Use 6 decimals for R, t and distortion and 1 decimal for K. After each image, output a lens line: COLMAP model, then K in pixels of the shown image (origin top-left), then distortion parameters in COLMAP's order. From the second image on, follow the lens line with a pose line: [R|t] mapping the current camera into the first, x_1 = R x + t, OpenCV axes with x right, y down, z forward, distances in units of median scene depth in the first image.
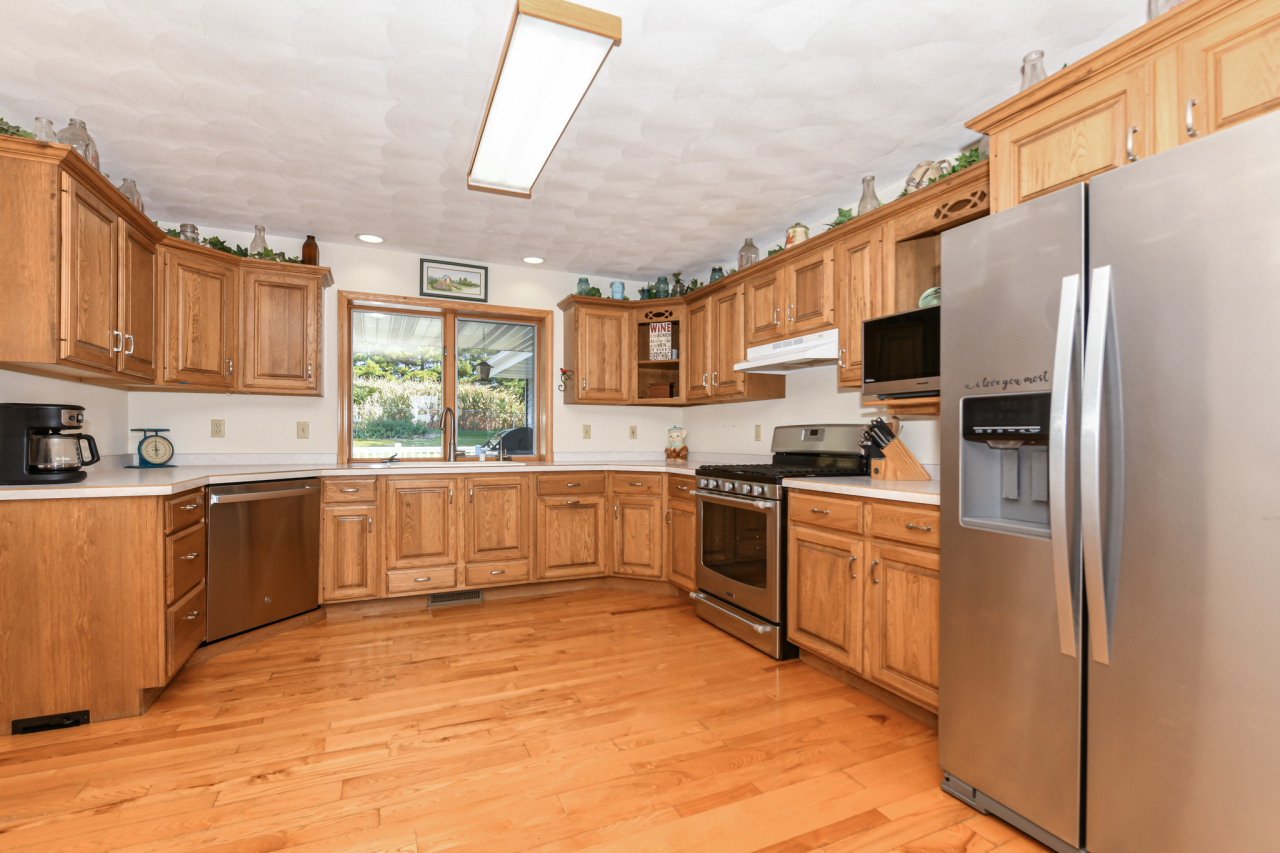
lens RADIAL K [[530.9, 0, 610.7], [0, 530.9, 444.0], [0, 0, 1]] dist [-0.002987, -0.000110]
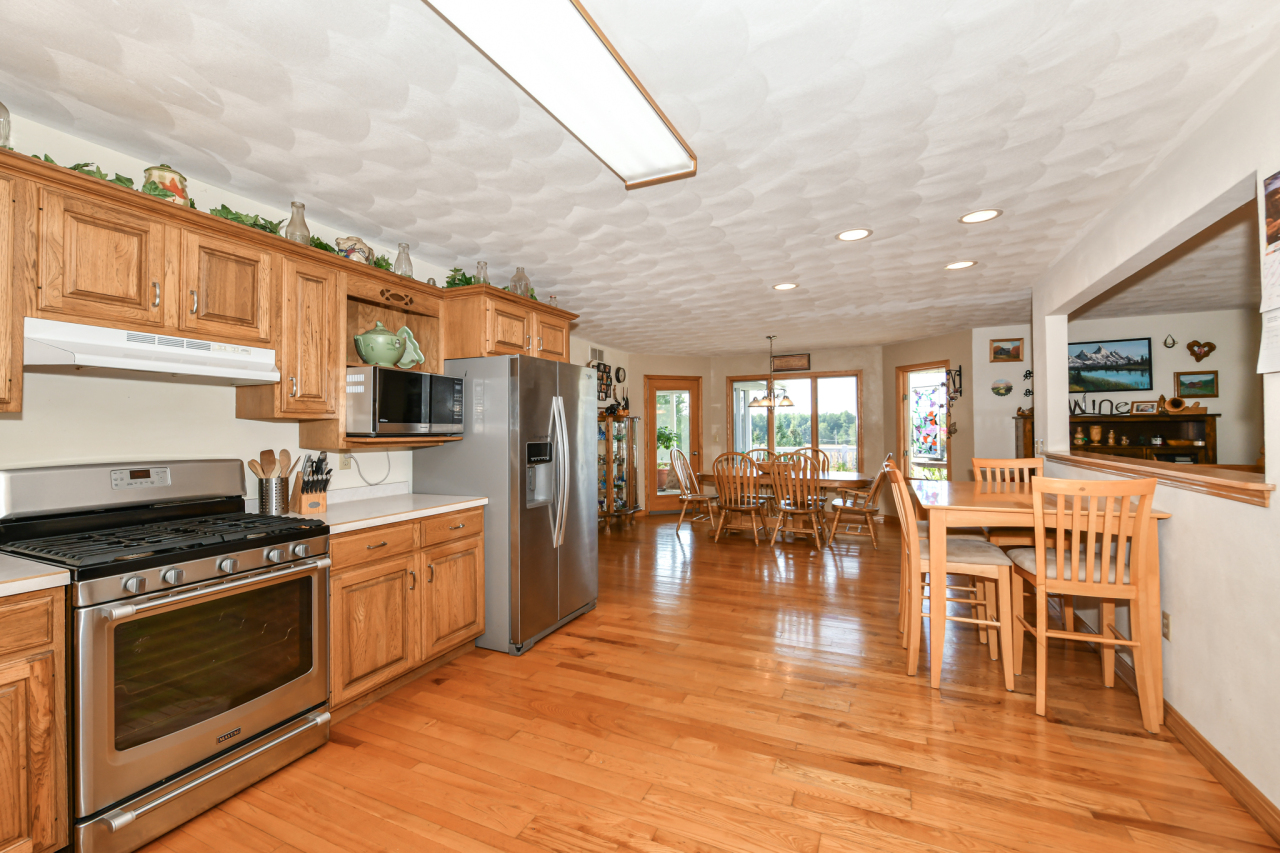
lens RADIAL K [[516.6, 0, 638.5], [0, 516.6, 424.2], [0, 0, 1]] dist [-0.003256, -0.000220]
pose [[-0.651051, 0.009631, 0.758972, -1.037260], [0.016081, 0.999870, 0.001106, -0.149519], [-0.758863, 0.012925, -0.651122, 1.891365]]
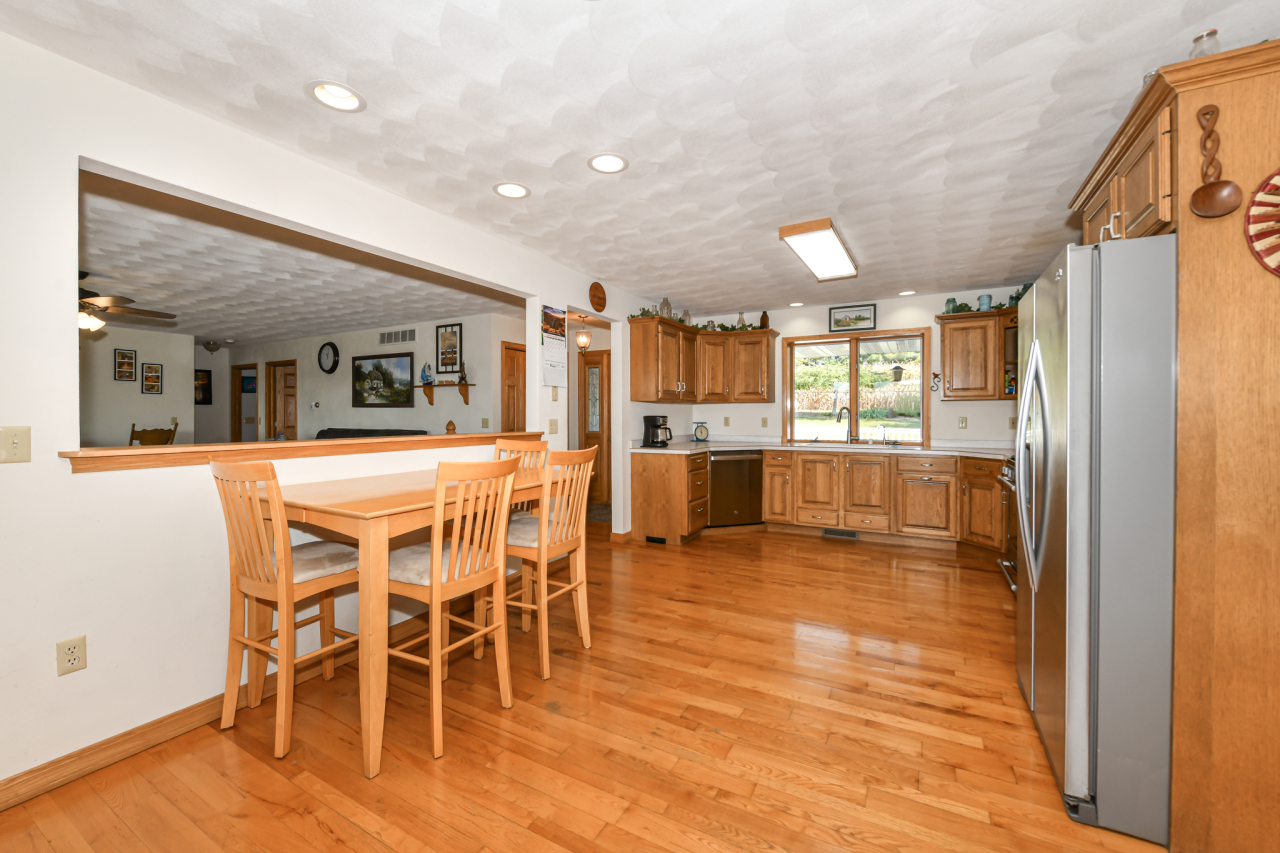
lens RADIAL K [[516.6, 0, 639.6], [0, 516.6, 418.6], [0, 0, 1]] dist [-0.003256, -0.000220]
pose [[0.587499, -0.001843, -0.809223, 0.566666], [0.001441, 0.999998, -0.001231, -0.039089], [0.809224, -0.000443, 0.587501, -0.329398]]
